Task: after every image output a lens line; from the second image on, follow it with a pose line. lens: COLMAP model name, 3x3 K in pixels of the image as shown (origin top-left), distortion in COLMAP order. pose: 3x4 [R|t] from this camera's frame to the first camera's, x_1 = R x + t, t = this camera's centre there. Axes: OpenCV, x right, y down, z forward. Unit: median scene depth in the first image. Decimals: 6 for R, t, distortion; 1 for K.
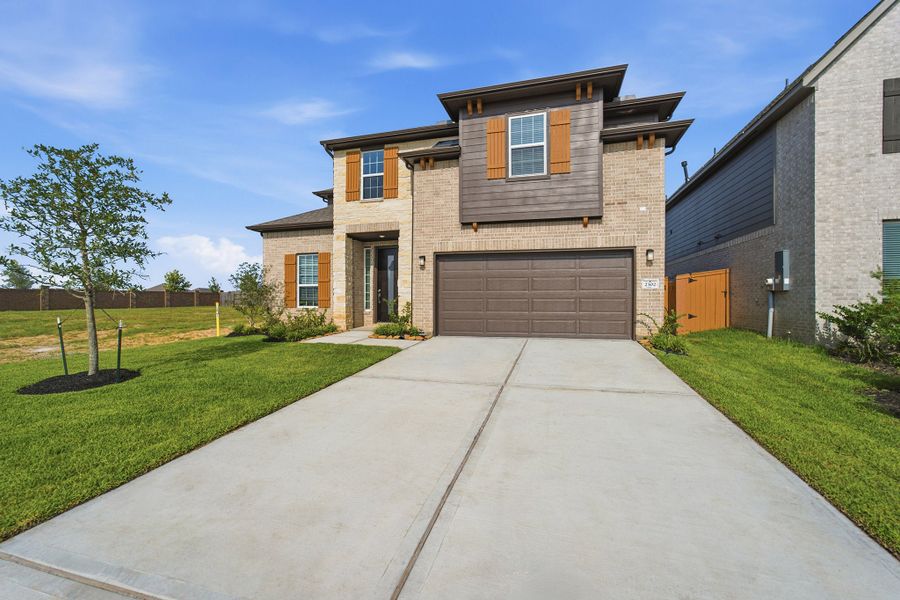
lens RADIAL K [[373.0, 0, 444.8], [0, 373.0, 298.7], [0, 0, 1]] dist [0.007600, 0.000628]
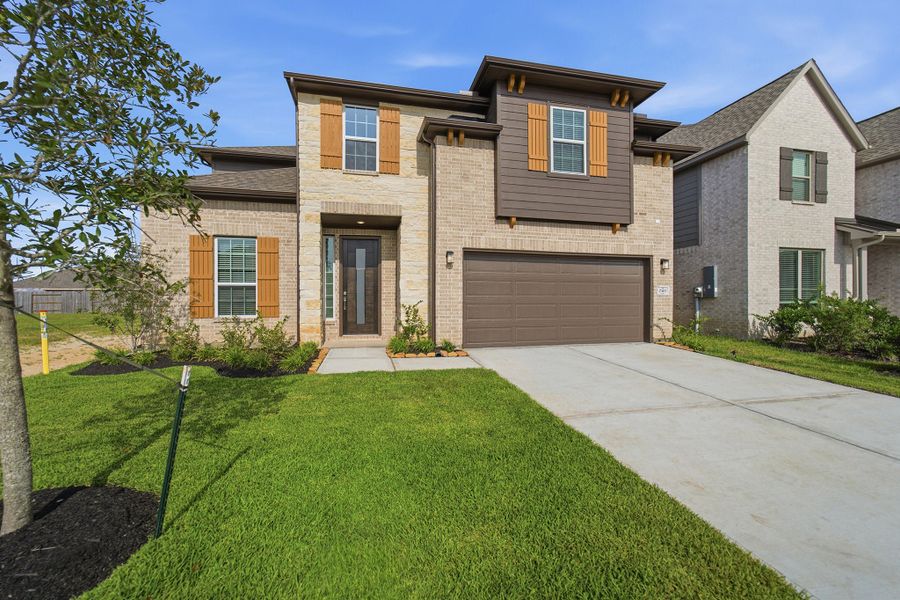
lens RADIAL K [[373.0, 0, 451.0], [0, 373.0, 303.5], [0, 0, 1]] dist [0.007600, 0.000628]
pose [[0.876259, -0.002400, 0.481835, -0.460384], [-0.000848, 0.999978, 0.006524, -0.007585], [-0.481840, -0.006126, 0.876238, 0.297274]]
